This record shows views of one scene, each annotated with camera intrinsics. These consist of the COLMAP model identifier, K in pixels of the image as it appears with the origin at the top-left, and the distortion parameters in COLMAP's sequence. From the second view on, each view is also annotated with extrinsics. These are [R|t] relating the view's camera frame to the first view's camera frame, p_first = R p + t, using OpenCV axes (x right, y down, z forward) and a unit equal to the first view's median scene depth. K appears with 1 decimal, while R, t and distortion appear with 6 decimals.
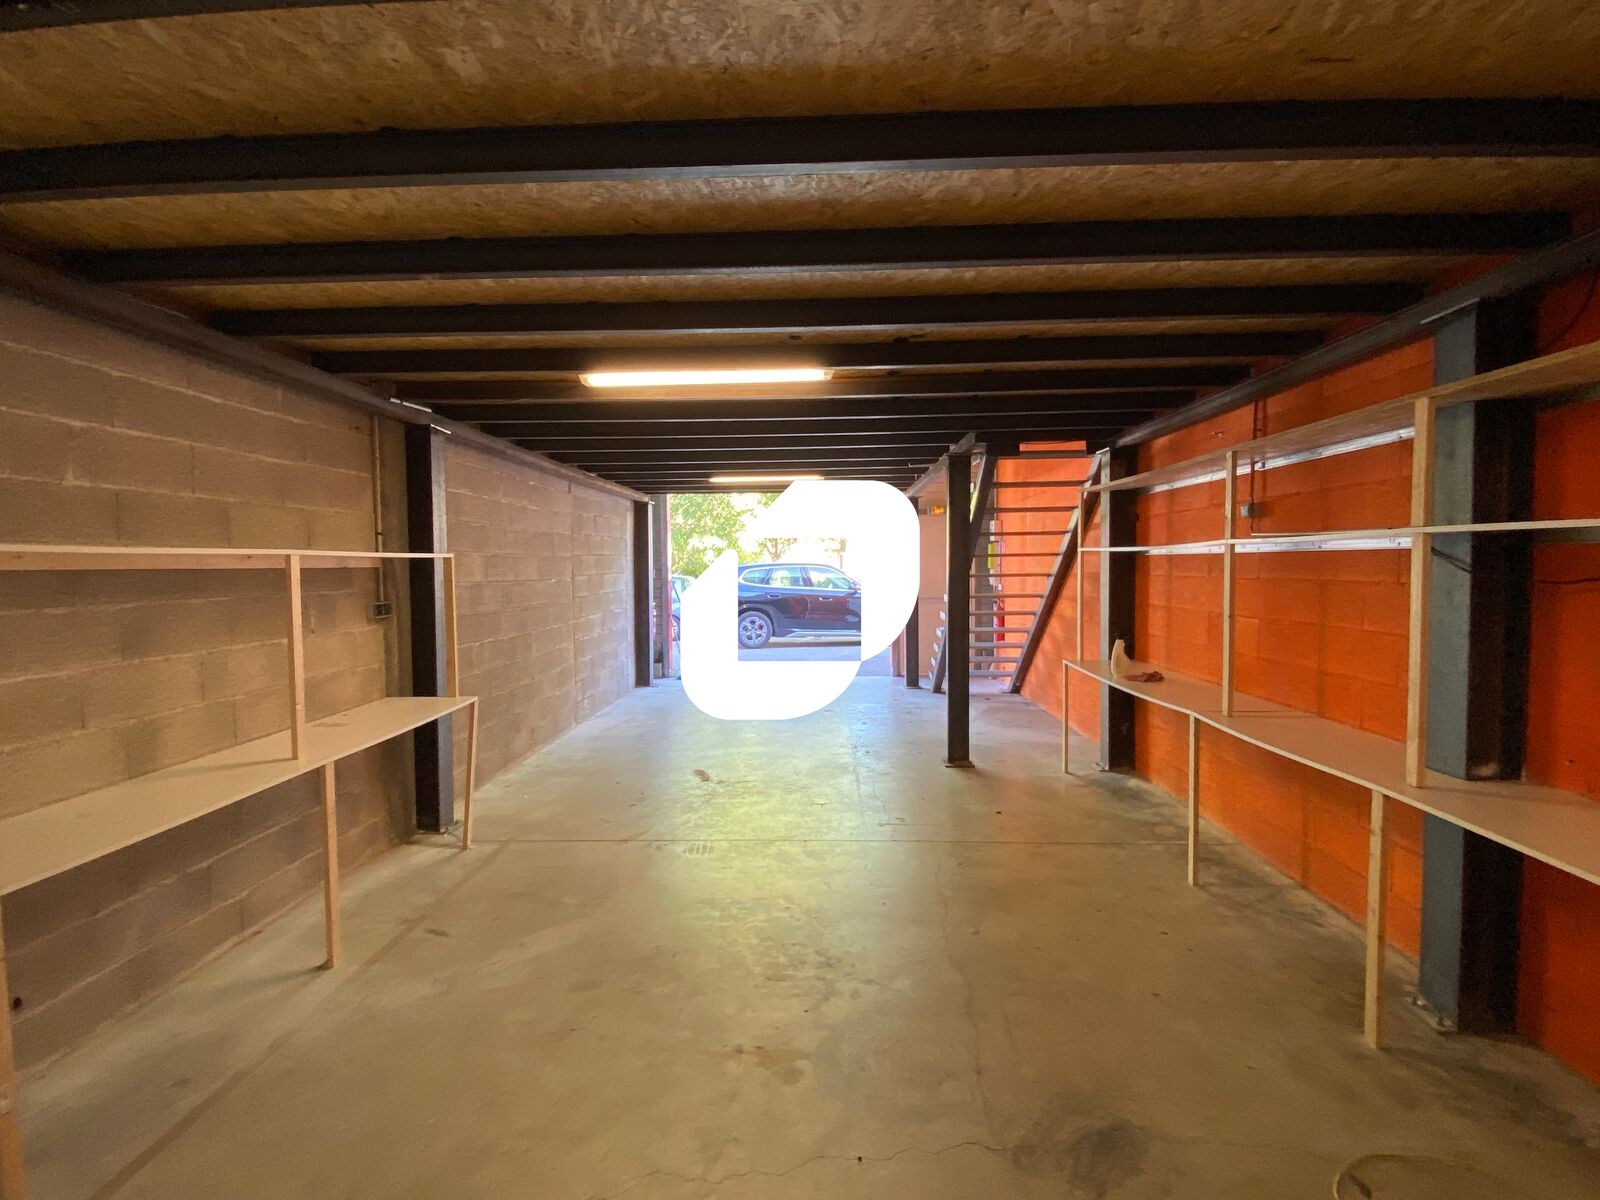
lens RADIAL K [[816.7, 0, 800.0], [0, 816.7, 600.0], [0, 0, 1]] dist [0.065117, -0.059839]
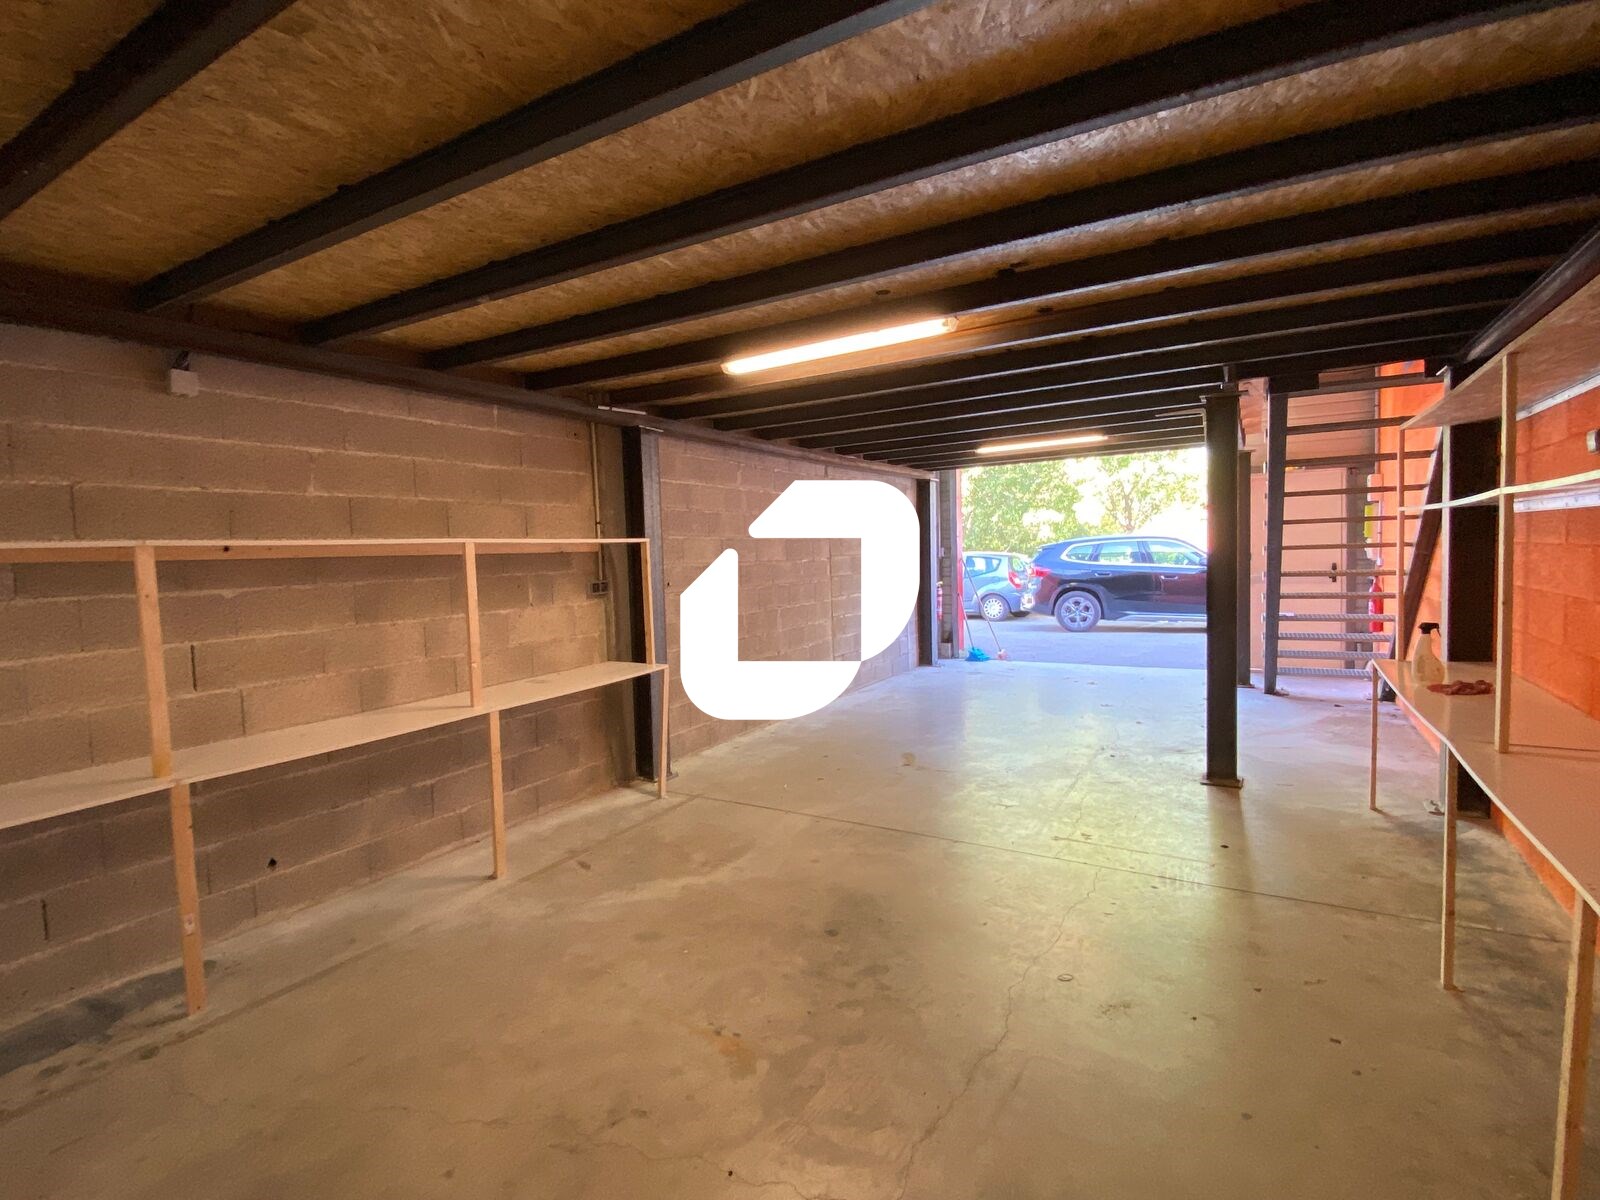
lens RADIAL K [[816.7, 0, 800.0], [0, 816.7, 600.0], [0, 0, 1]] dist [0.065117, -0.059839]
pose [[0.868426, 0.012366, -0.495664, 0.320262], [0.000614, 0.999661, 0.026017, -0.000542], [0.495818, -0.022899, 0.868124, 0.126676]]
